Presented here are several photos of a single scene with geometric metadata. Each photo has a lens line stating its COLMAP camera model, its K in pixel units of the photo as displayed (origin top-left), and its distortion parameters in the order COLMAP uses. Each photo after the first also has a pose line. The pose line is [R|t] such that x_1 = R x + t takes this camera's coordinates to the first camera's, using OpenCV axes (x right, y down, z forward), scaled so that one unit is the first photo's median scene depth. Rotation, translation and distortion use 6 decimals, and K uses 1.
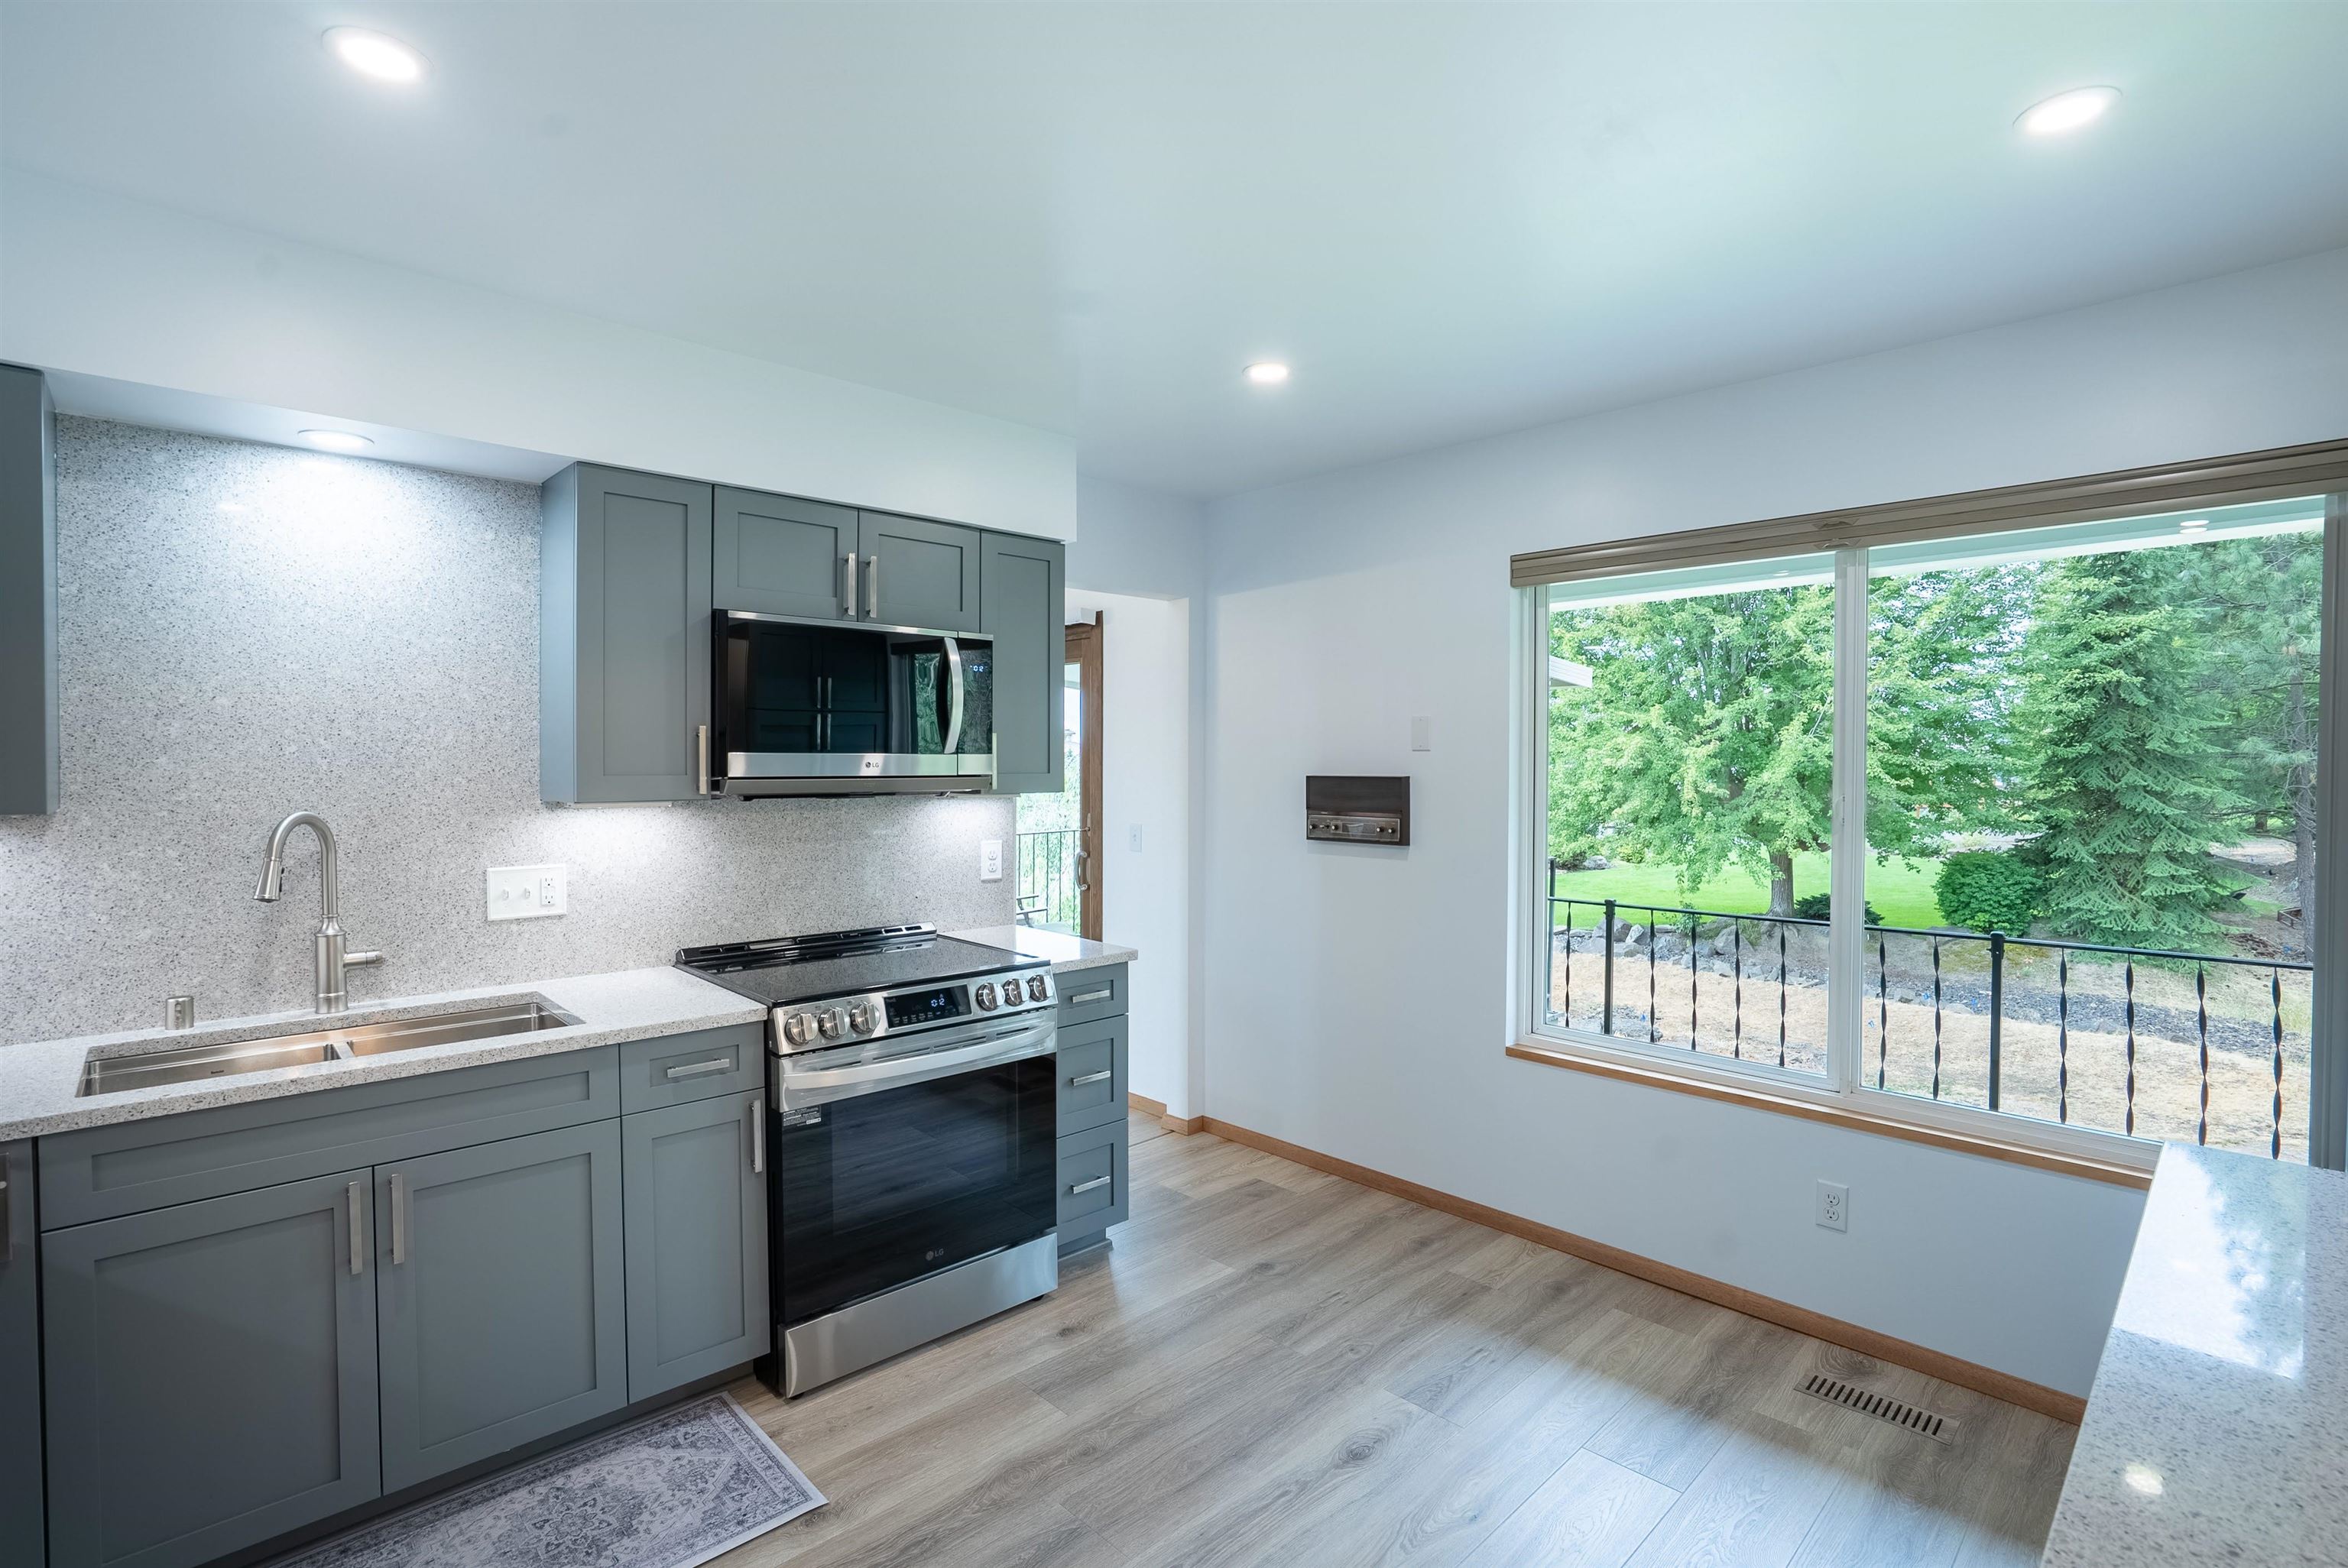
lens RADIAL K [[1105.0, 0, 1189.1], [0, 1105.0, 776.0], [0, 0, 1]] dist [-0.065739, 0.029393]
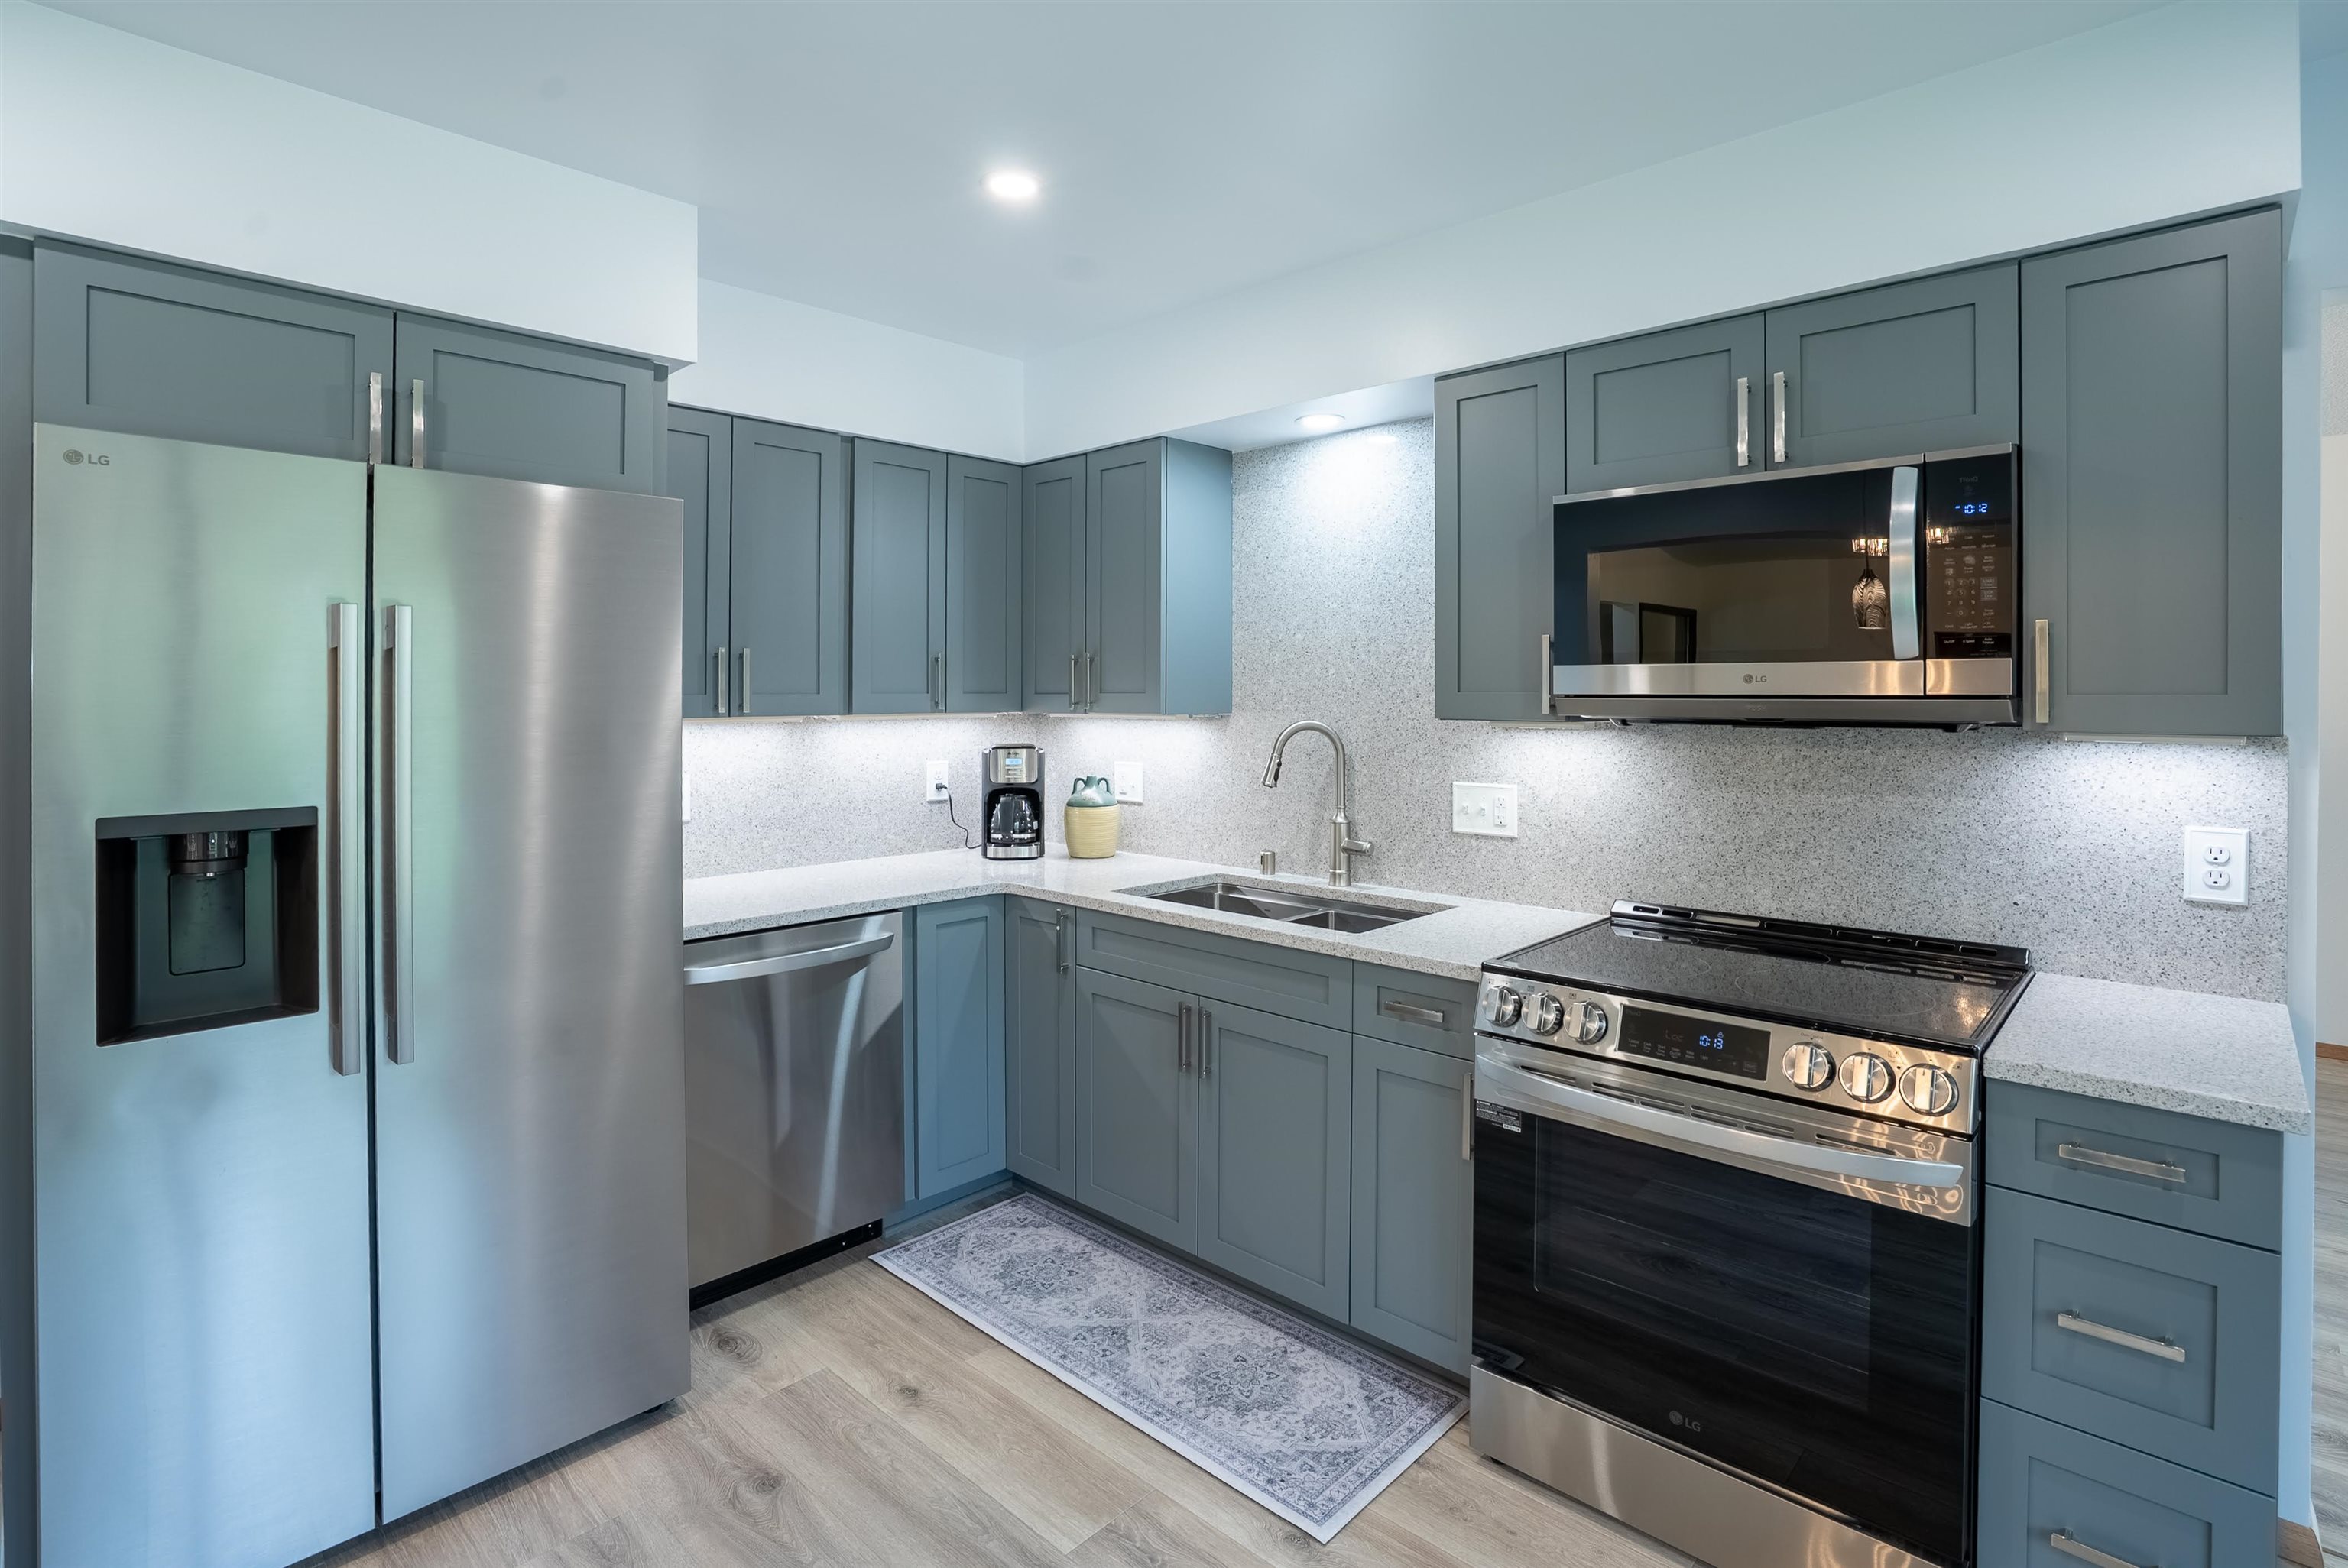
lens RADIAL K [[1132.2, 0, 1172.1], [0, 1132.2, 697.9], [0, 0, 1]] dist [-0.046436, 0.014566]
pose [[0.038543, -0.000250, -0.999257, 0.415848], [-0.015624, 0.999878, -0.000852, 0.008662], [0.999135, 0.015645, 0.038535, 0.652375]]
